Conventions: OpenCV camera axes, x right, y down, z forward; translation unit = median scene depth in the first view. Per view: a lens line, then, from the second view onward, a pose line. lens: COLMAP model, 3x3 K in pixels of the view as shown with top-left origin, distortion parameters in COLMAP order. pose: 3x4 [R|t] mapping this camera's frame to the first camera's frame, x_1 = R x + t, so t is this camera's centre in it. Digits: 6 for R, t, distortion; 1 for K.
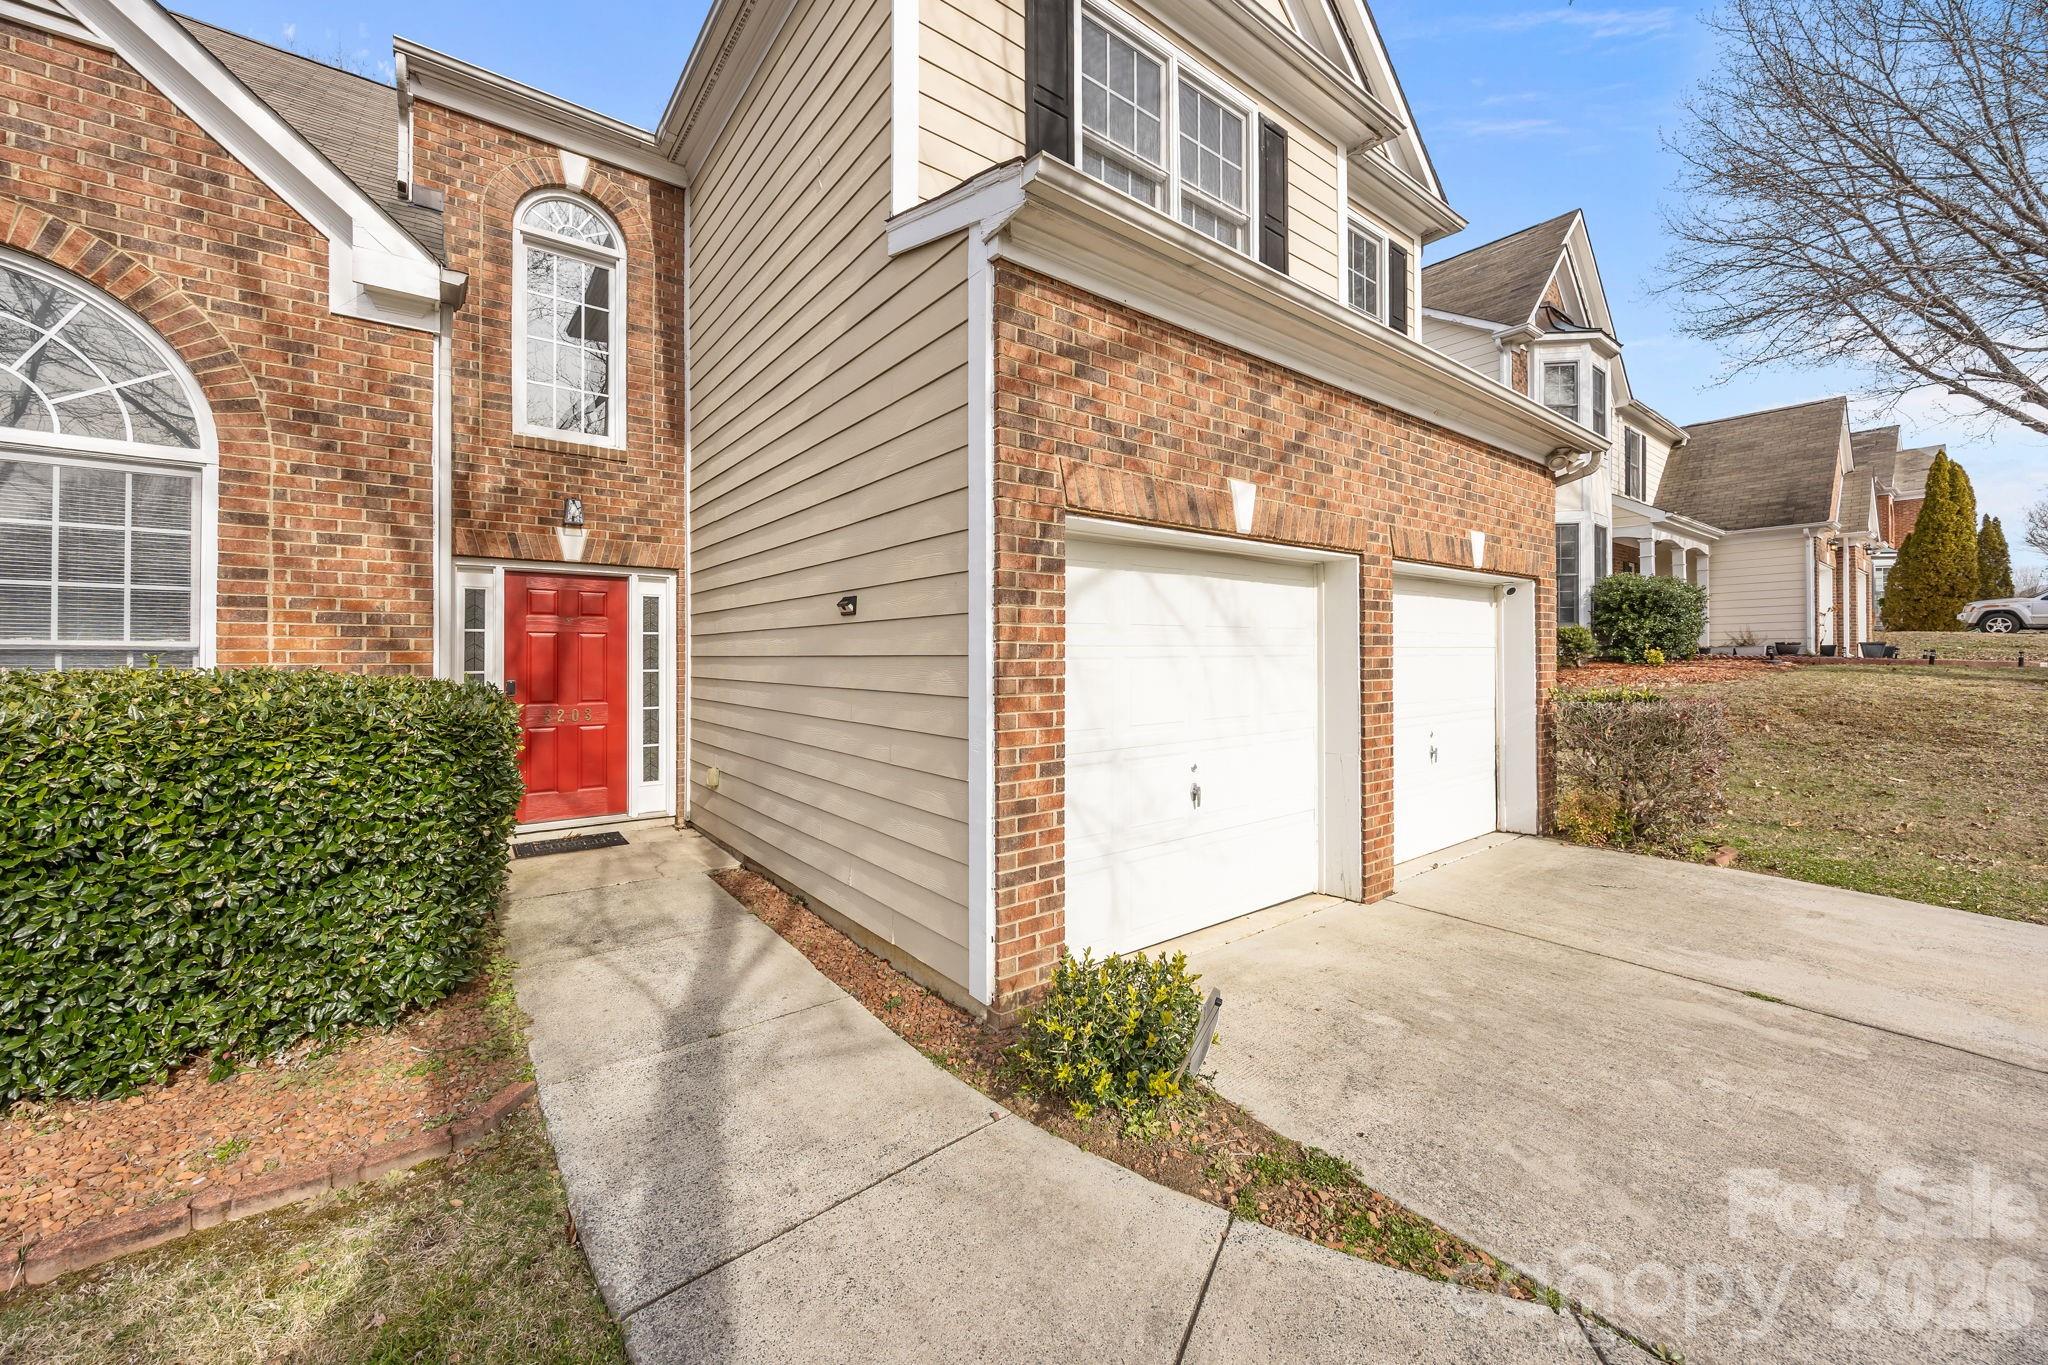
lens RADIAL K [[793.7, 0, 1019.2], [0, 793.7, 651.4], [0, 0, 1]] dist [-0.031686, -0.000019]
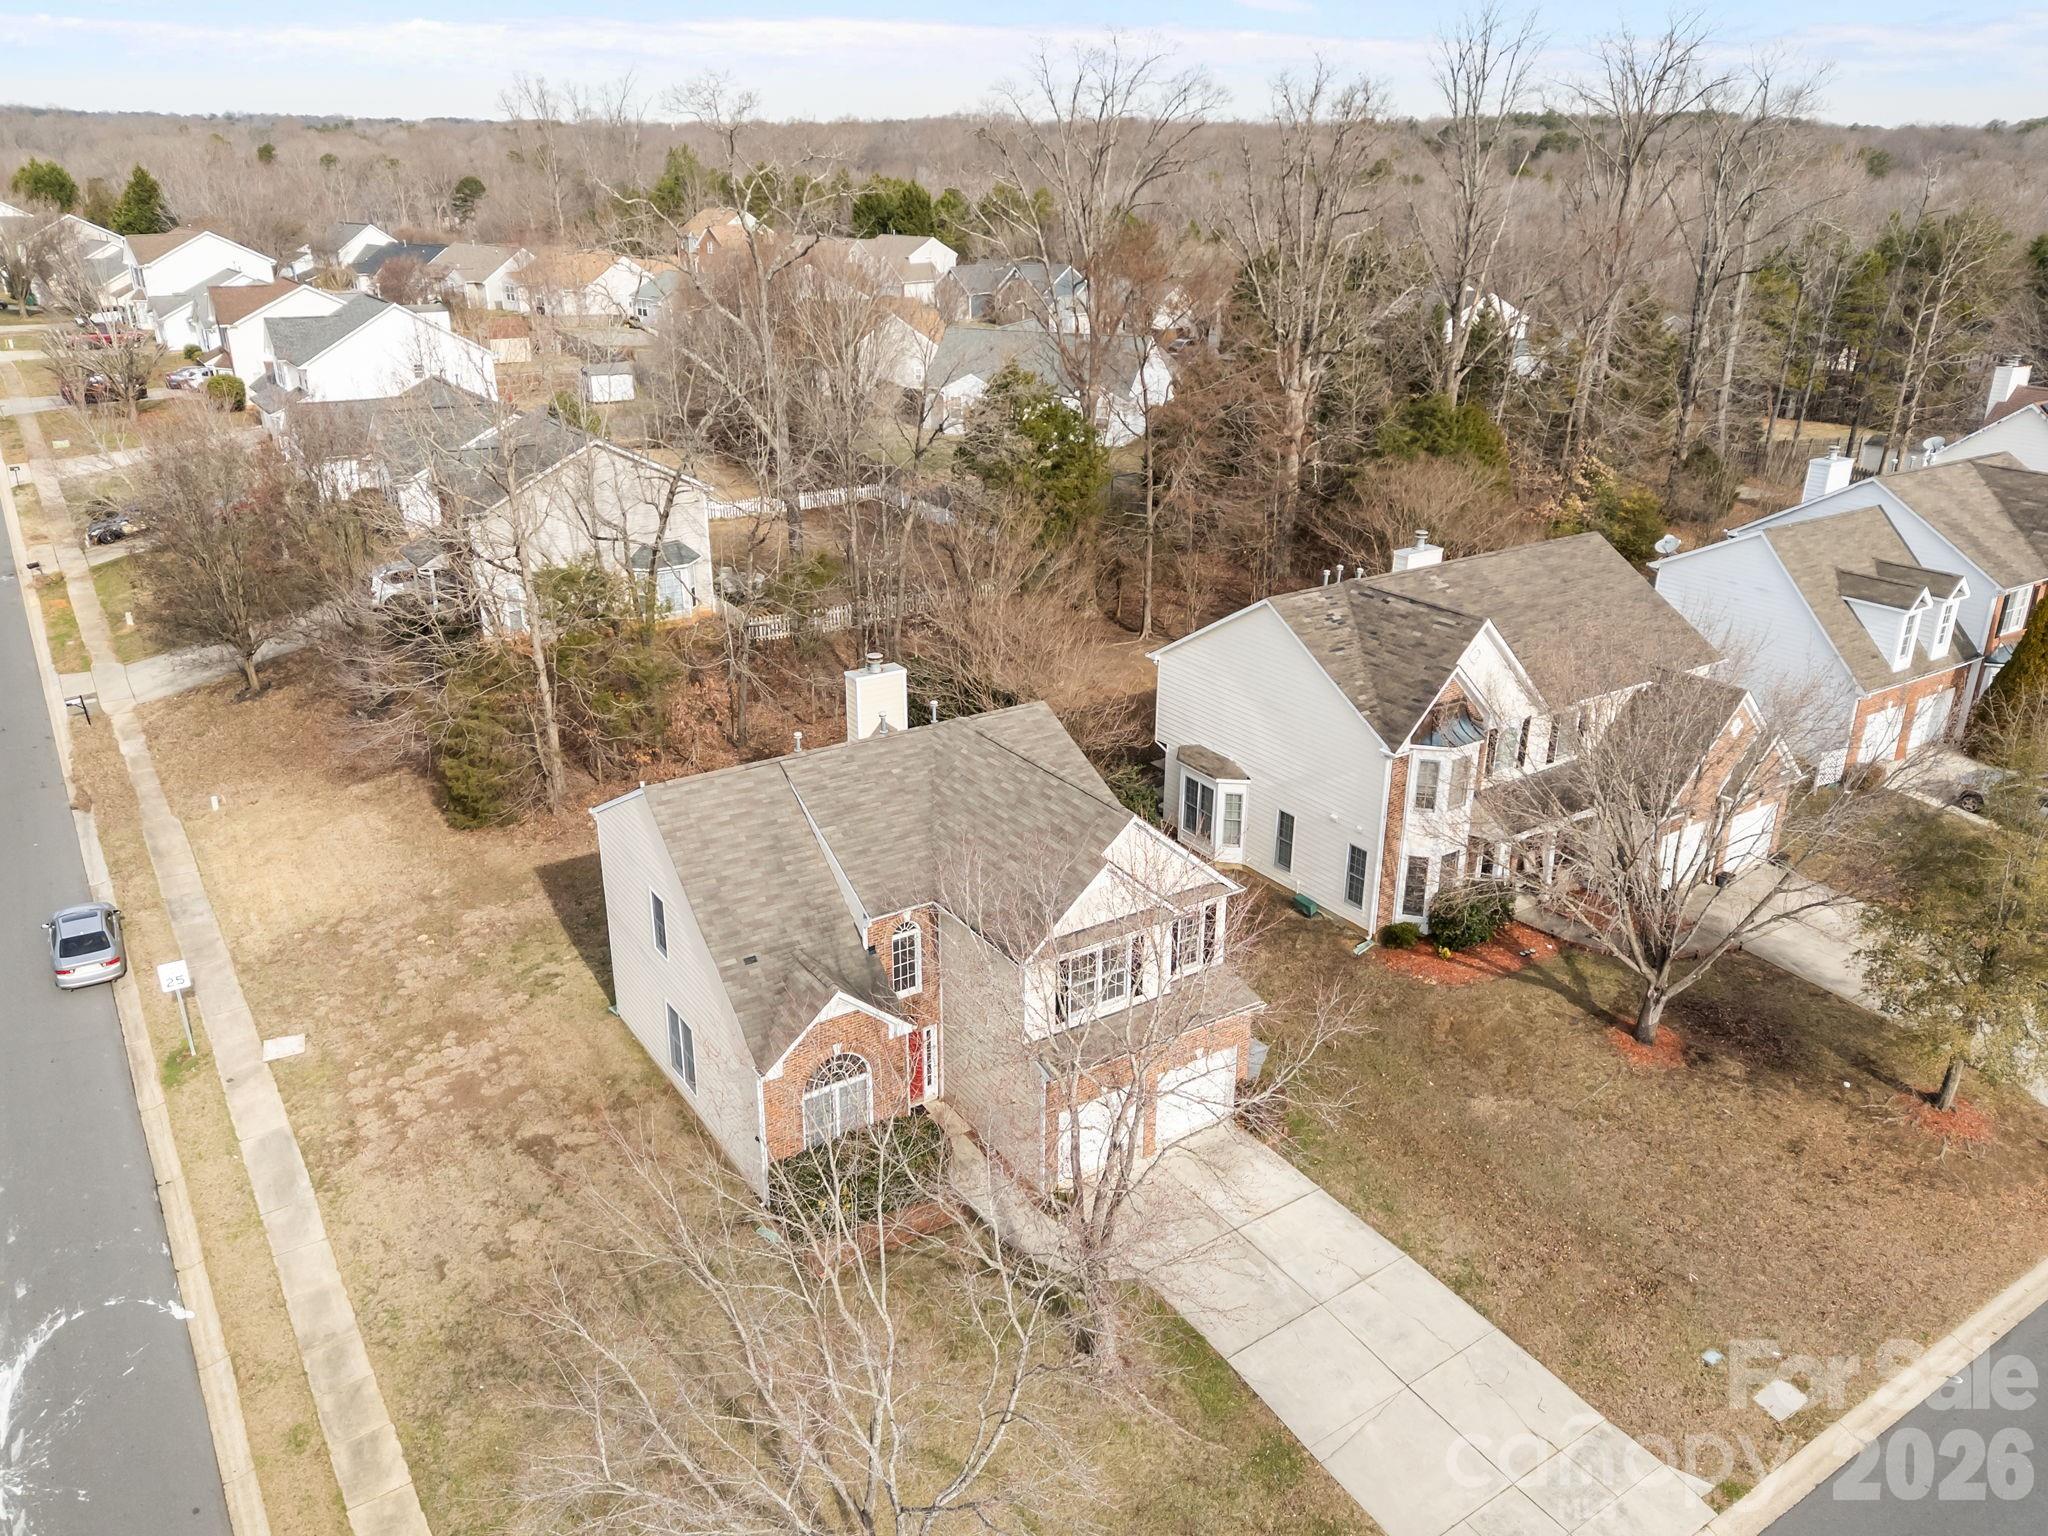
lens RADIAL K [[1516.1, 0, 1024.0], [0, 1516.1, 768.0], [0, 0, 1]] dist [0.043013, -0.005447]
pose [[0.997598, 0.035348, -0.059565, 0.229220], [-0.010368, 0.926495, 0.376164, -4.073288], [0.068484, -0.374643, 0.924637, -4.986791]]
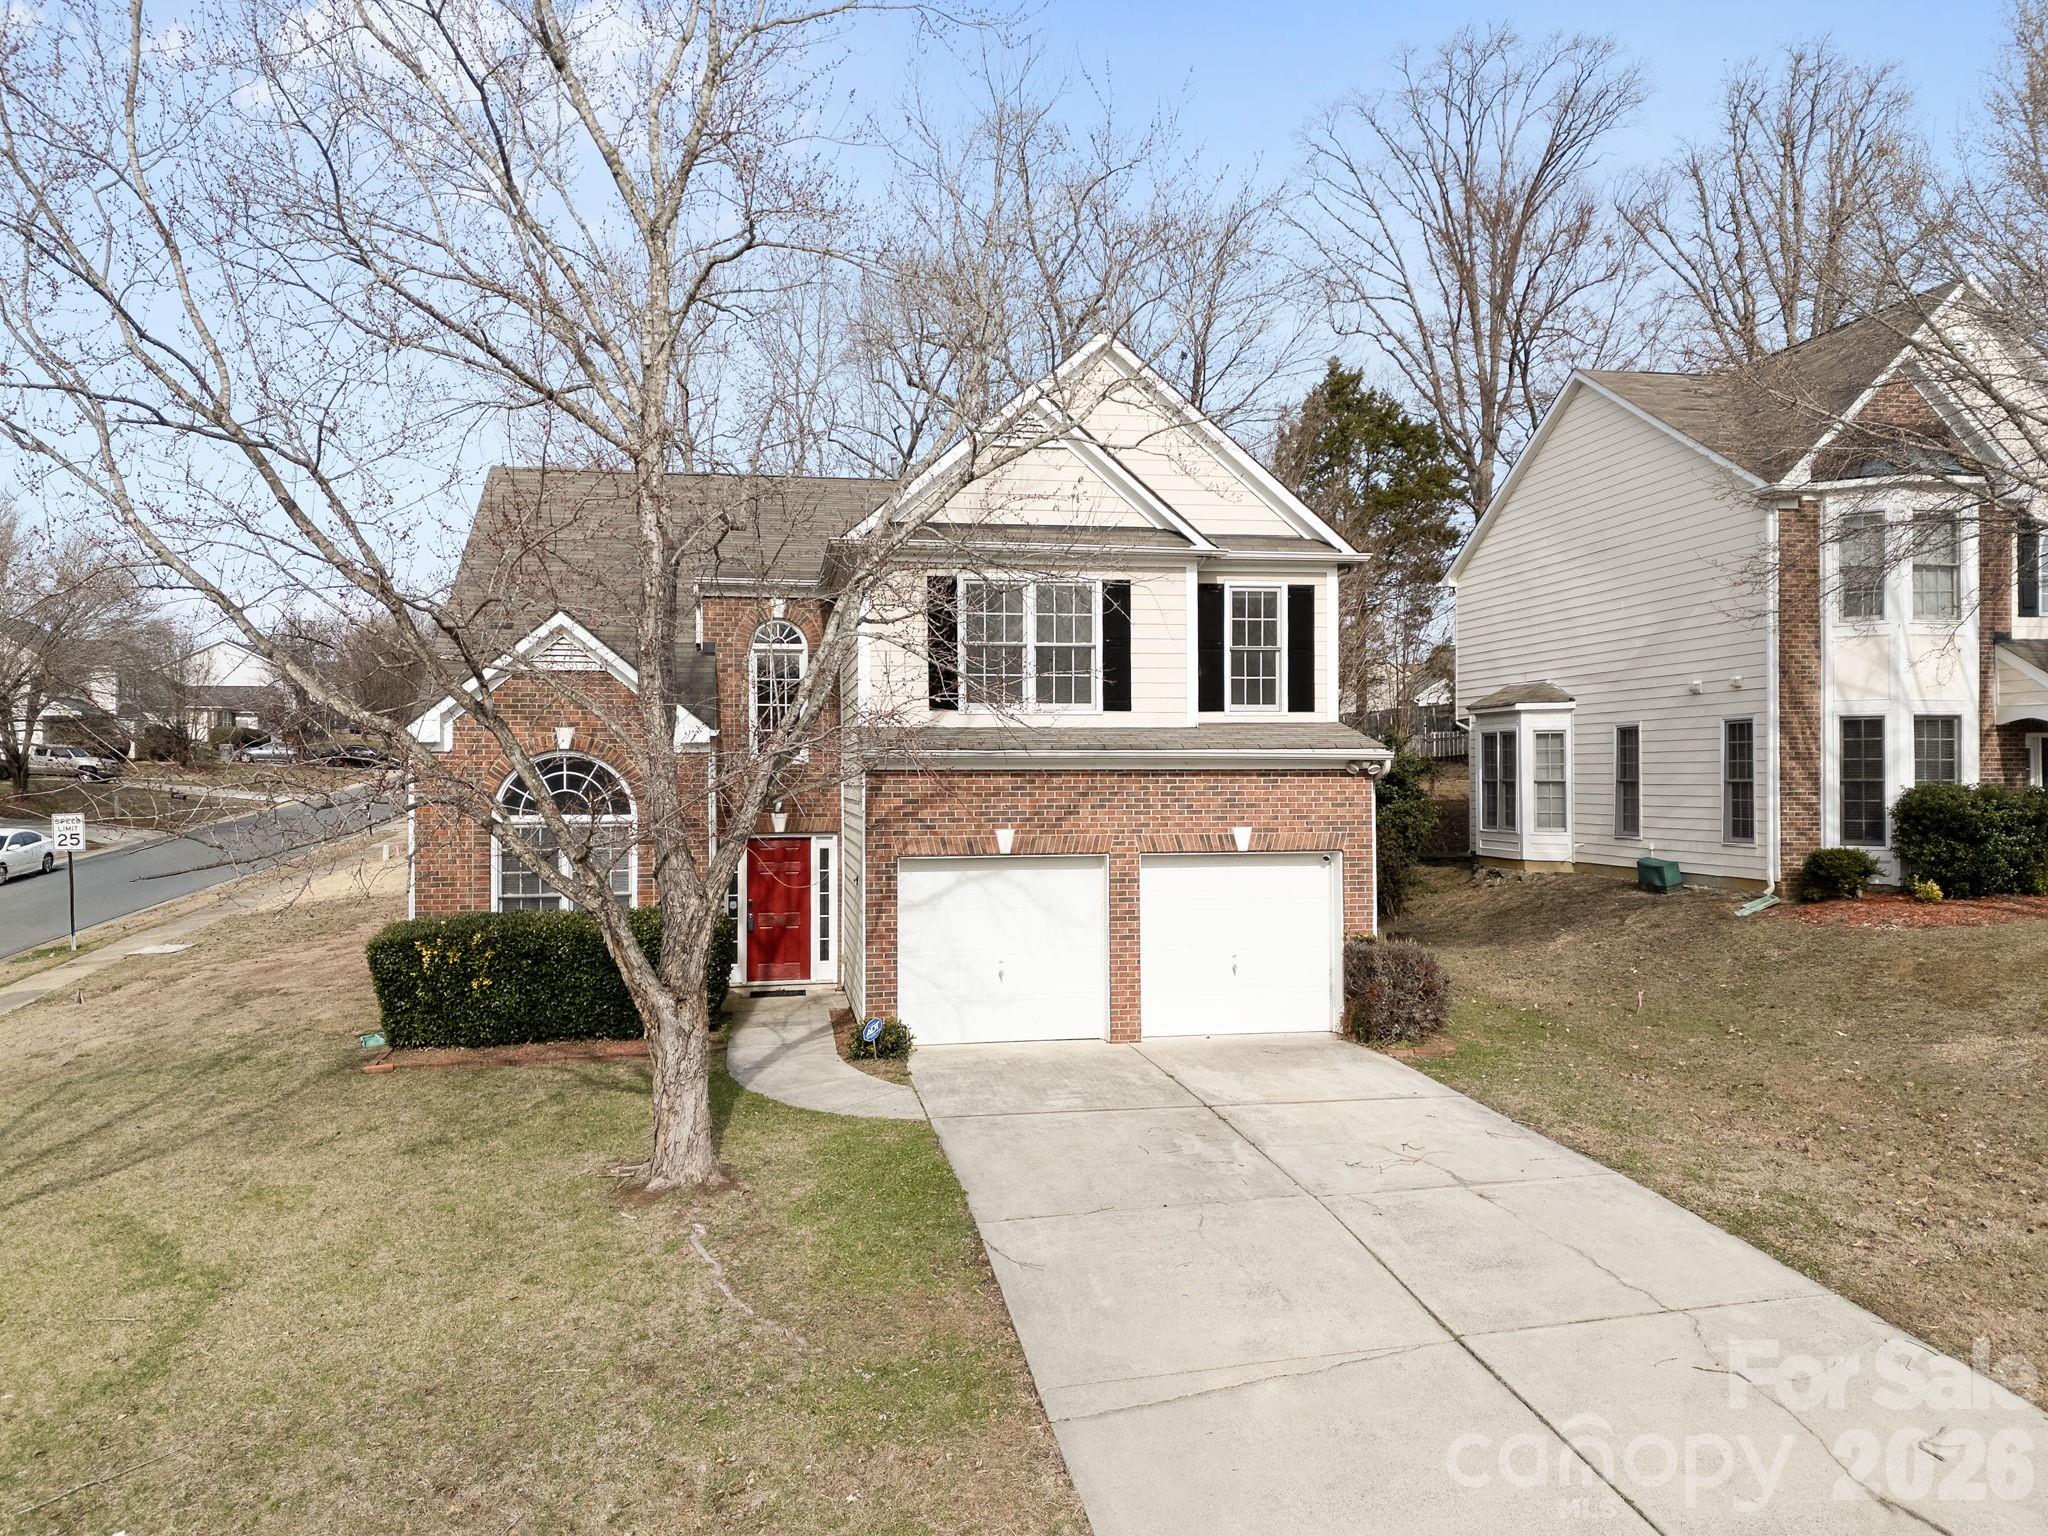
lens RADIAL K [[1524.5, 0, 1024.0], [0, 1524.5, 768.0], [0, 0, 1]] dist [0.123148, -0.162452]
pose [[0.886705, -0.005183, -0.462306, 1.868948], [0.005499, 0.999985, -0.000664, -0.315885], [0.462303, -0.001953, 0.886720, -2.216434]]
